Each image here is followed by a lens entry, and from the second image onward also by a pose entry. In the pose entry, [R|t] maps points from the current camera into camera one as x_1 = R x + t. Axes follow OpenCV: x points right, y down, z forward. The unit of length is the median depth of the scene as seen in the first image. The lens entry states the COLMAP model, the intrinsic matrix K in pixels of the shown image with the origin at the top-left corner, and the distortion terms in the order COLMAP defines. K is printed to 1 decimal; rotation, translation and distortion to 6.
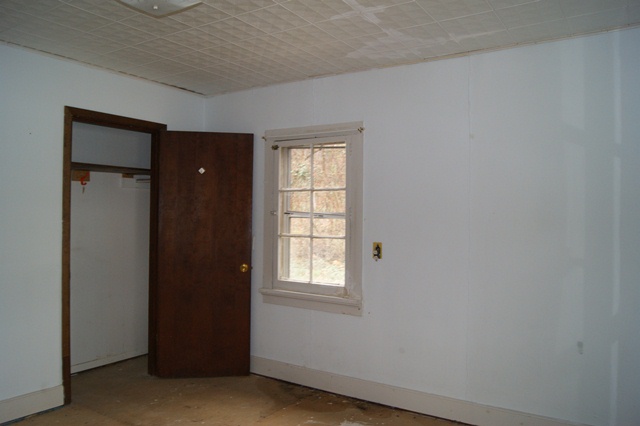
lens RADIAL K [[507.3, 0, 320.0], [0, 507.3, 213.0], [0, 0, 1]] dist [-0.074211, 0.003403]
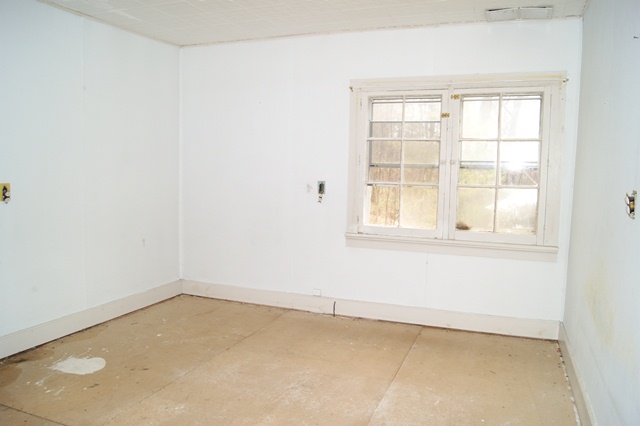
lens RADIAL K [[507.3, 0, 320.0], [0, 507.3, 213.0], [0, 0, 1]] dist [-0.074211, 0.003403]
pose [[-0.207688, -0.104607, 0.972586, -1.566427], [-0.020288, 0.994512, 0.102633, 0.015672], [-0.977985, 0.001584, -0.208671, 1.127912]]
